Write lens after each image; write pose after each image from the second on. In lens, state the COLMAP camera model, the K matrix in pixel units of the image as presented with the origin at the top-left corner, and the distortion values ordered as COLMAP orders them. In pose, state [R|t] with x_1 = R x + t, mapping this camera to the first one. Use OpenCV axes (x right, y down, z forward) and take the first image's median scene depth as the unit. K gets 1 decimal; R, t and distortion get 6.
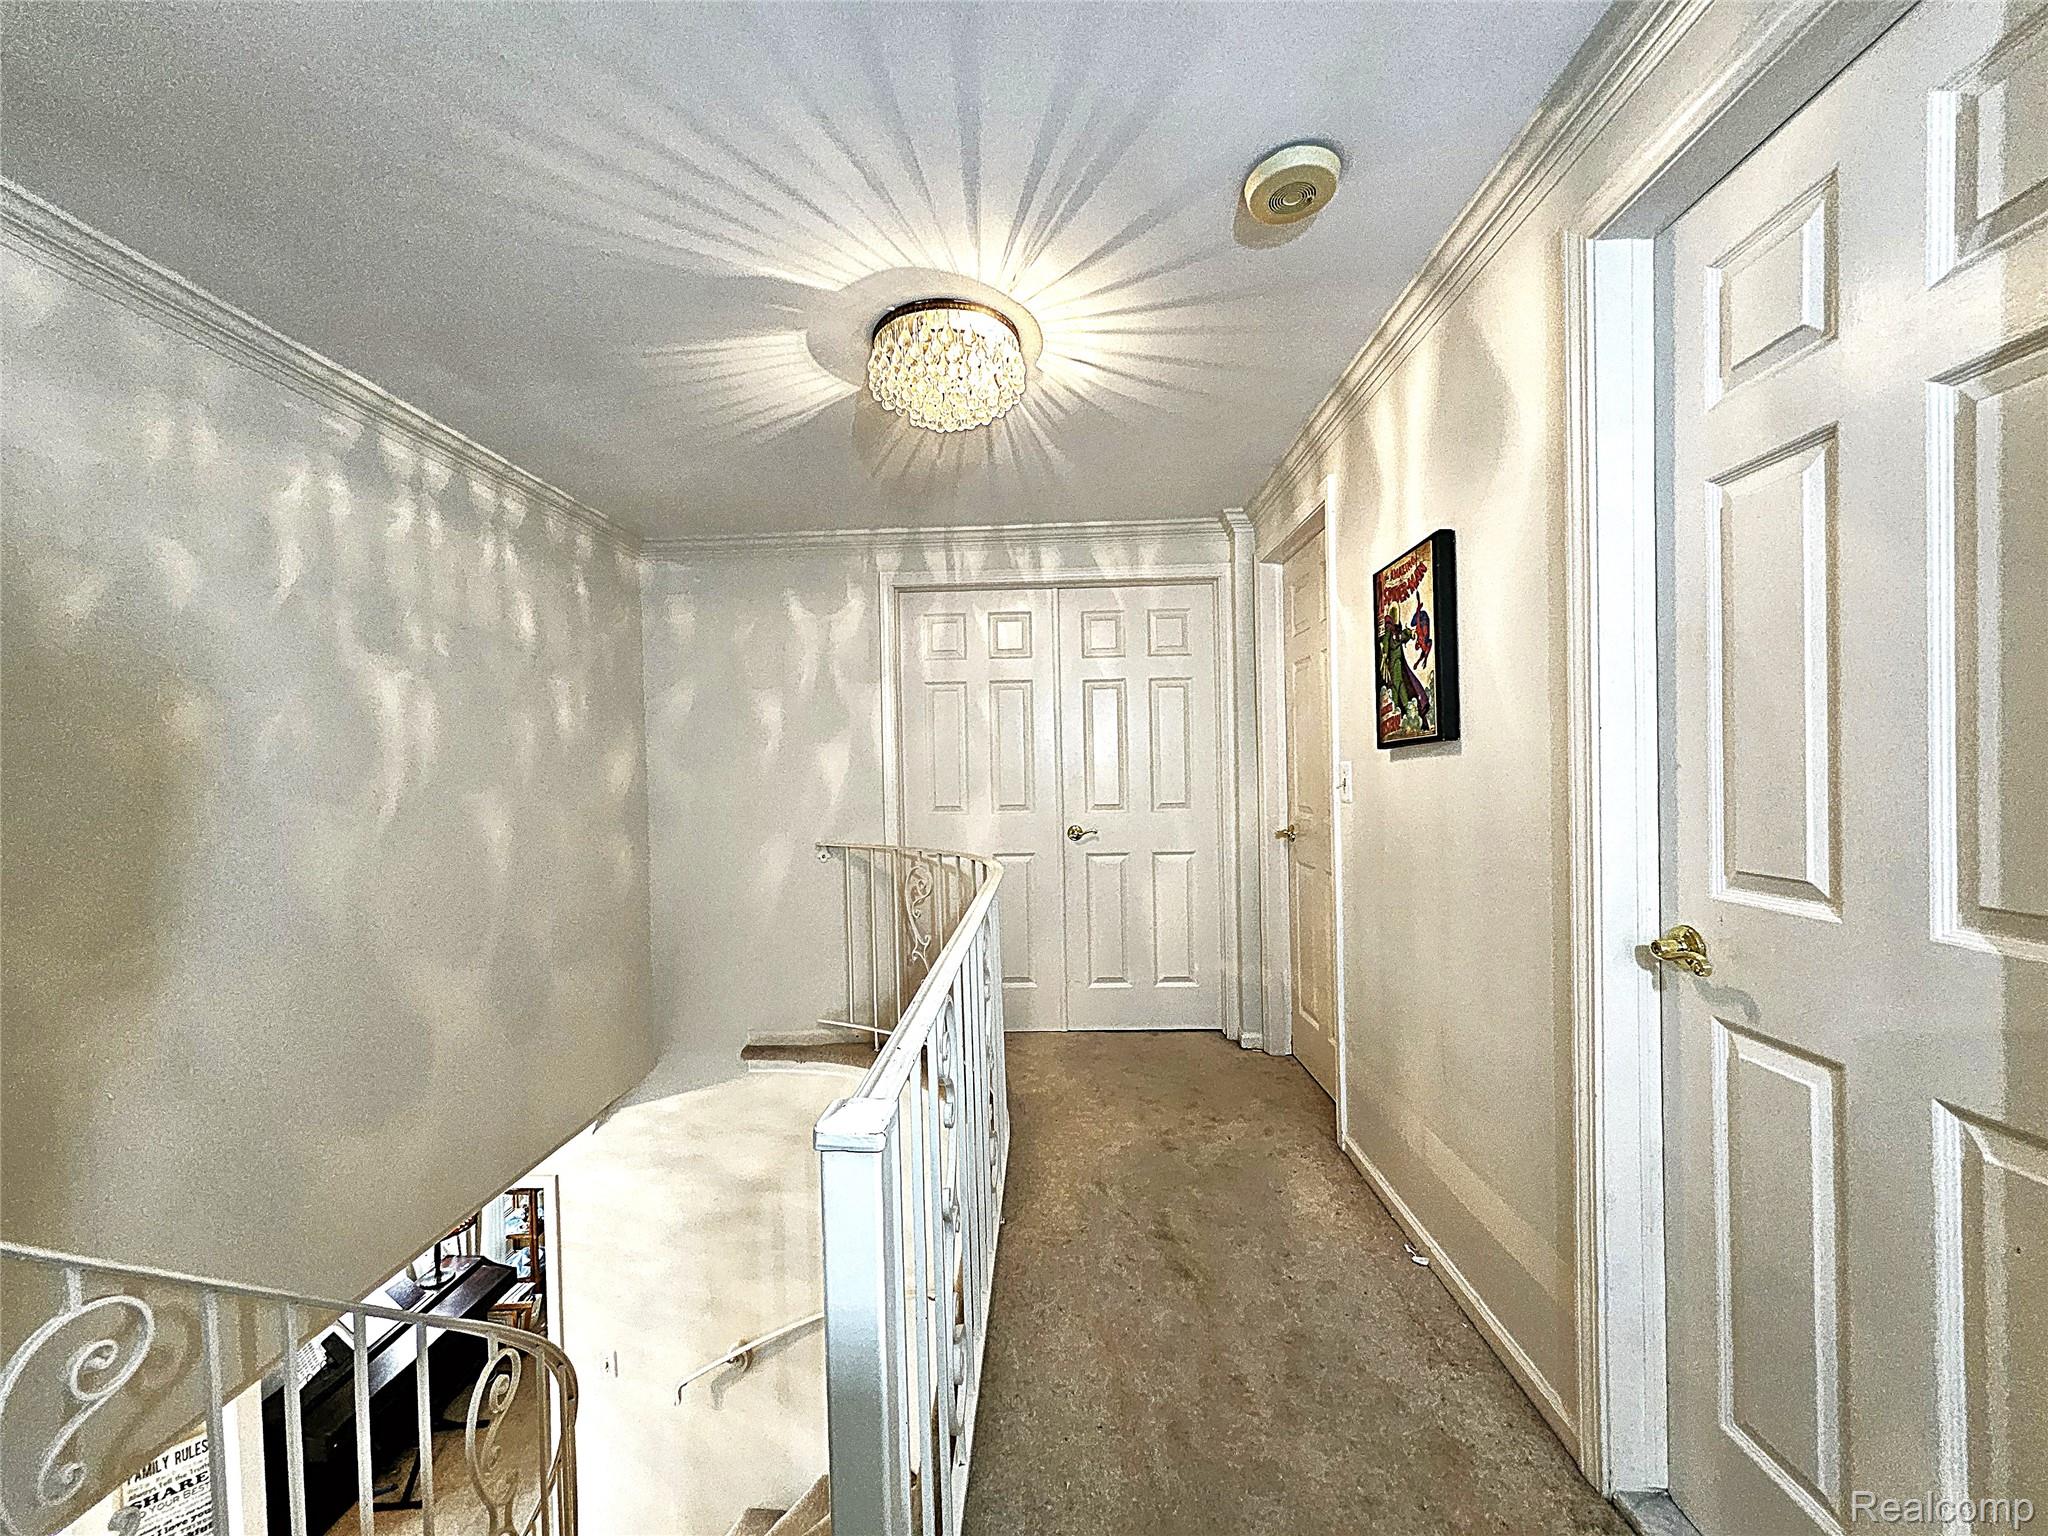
lens RADIAL K [[809.7, 0, 1029.0], [0, 809.7, 778.1], [0, 0, 1]] dist [0.008157, -0.001629]
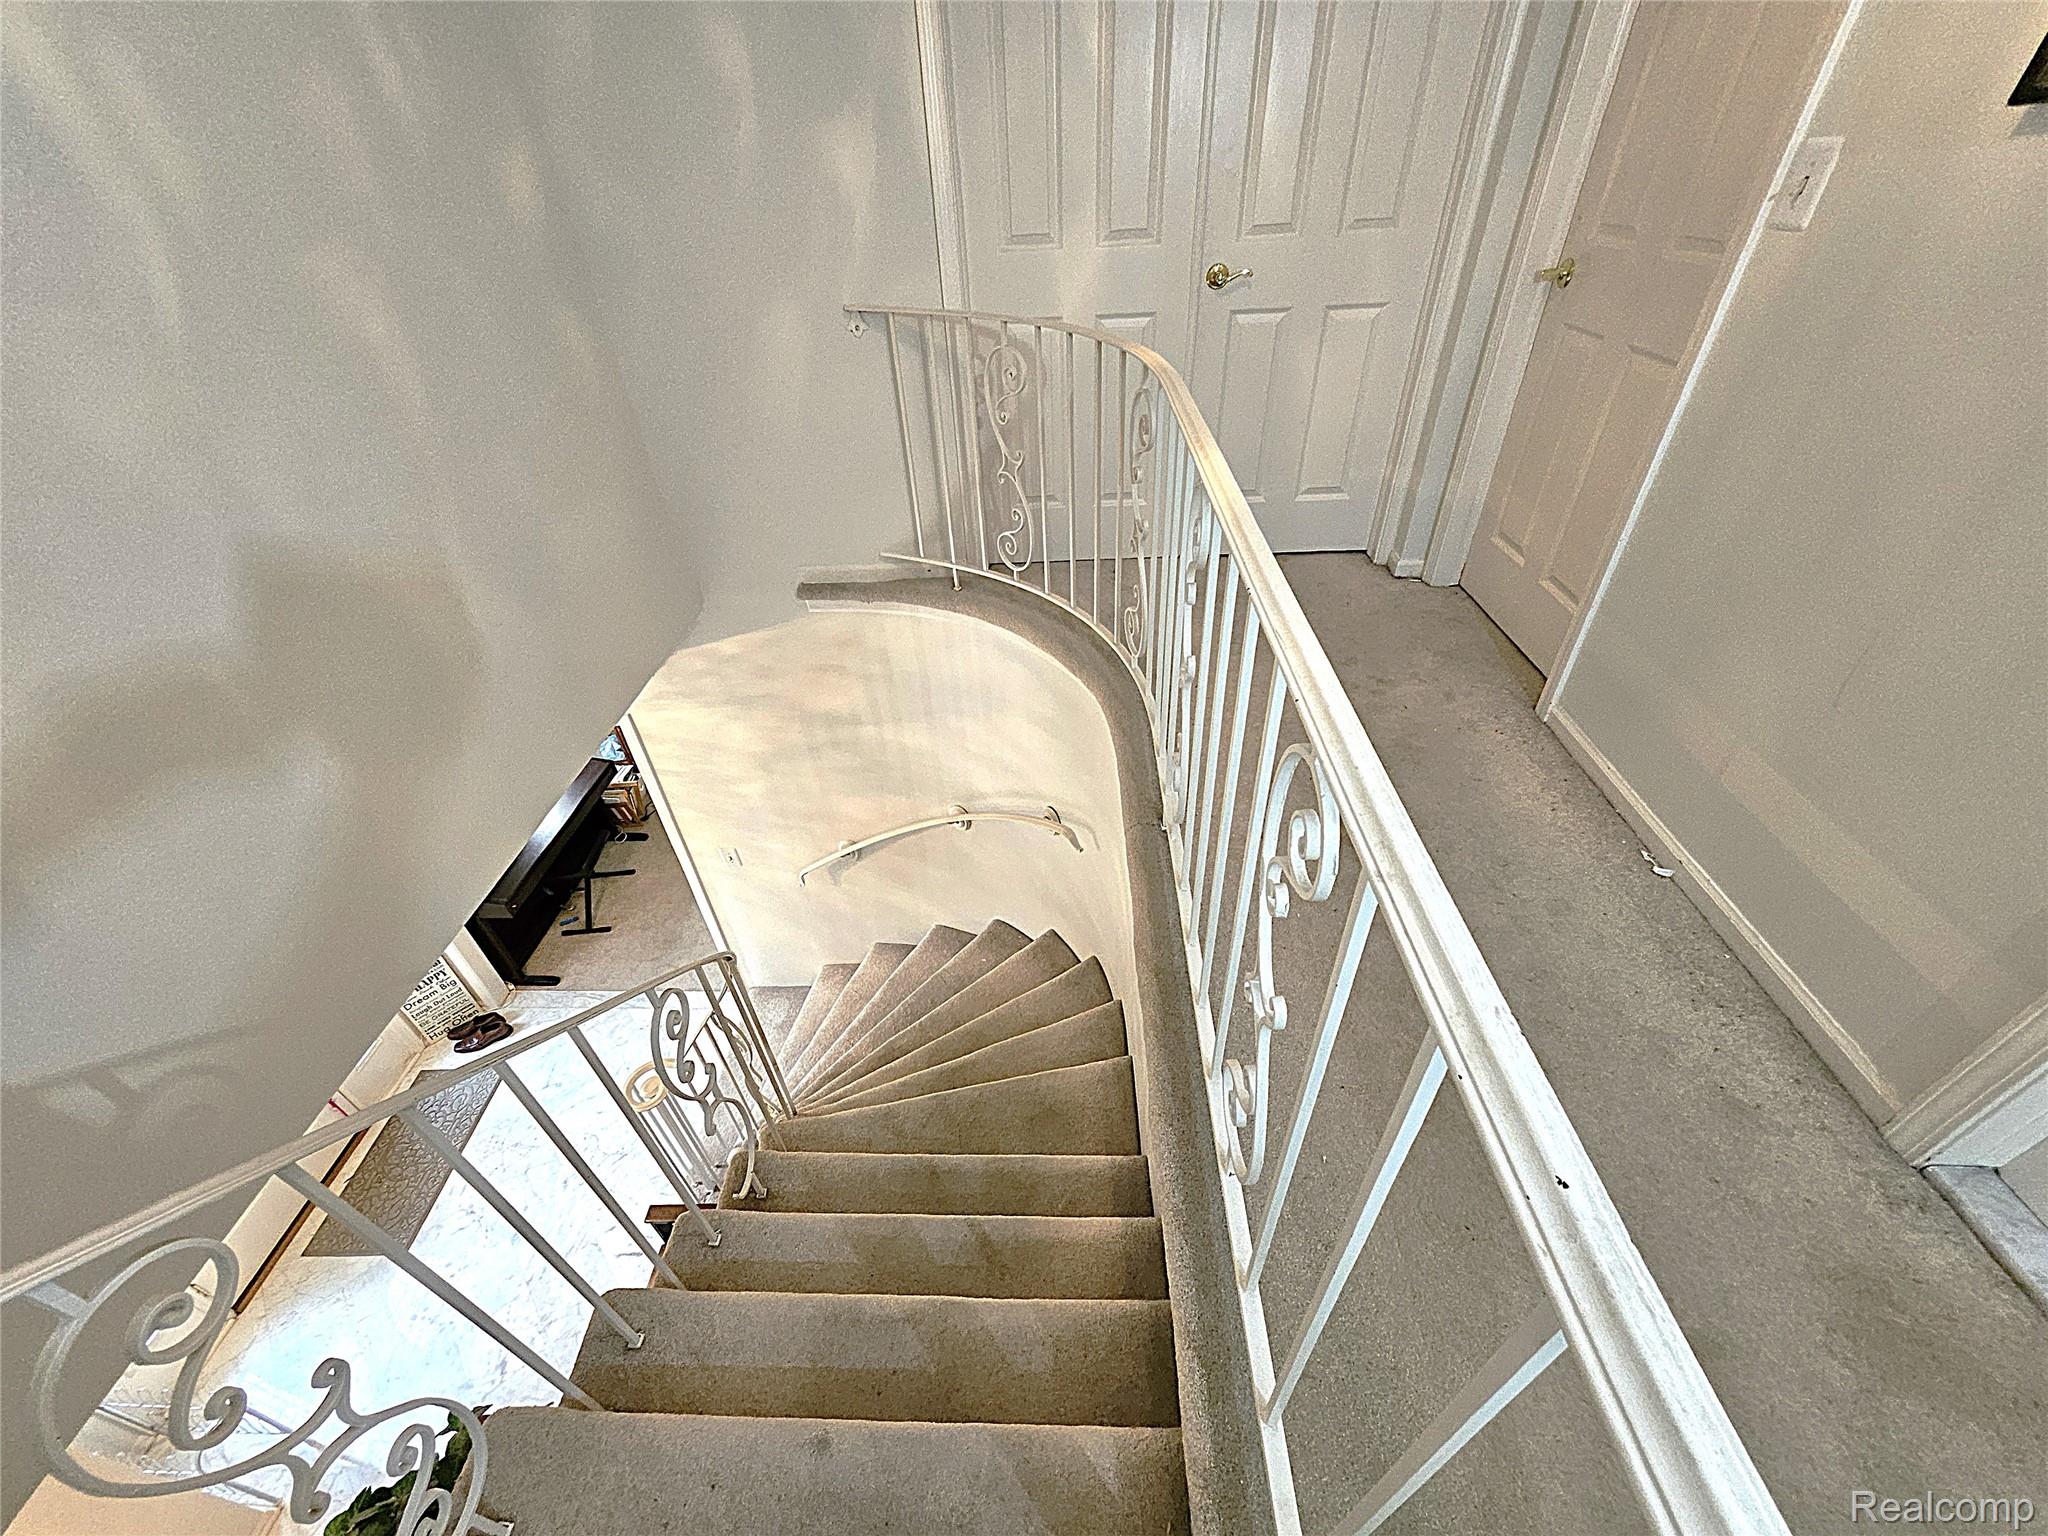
lens RADIAL K [[809.7, 0, 1022.3], [0, 809.7, 778.2], [0, 0, 1]] dist [0.008157, -0.001629]
pose [[0.999654, -0.020258, -0.016780, -0.108434], [0.026291, 0.790709, 0.611627, -0.022655], [0.000878, -0.611857, 0.790968, 0.208970]]
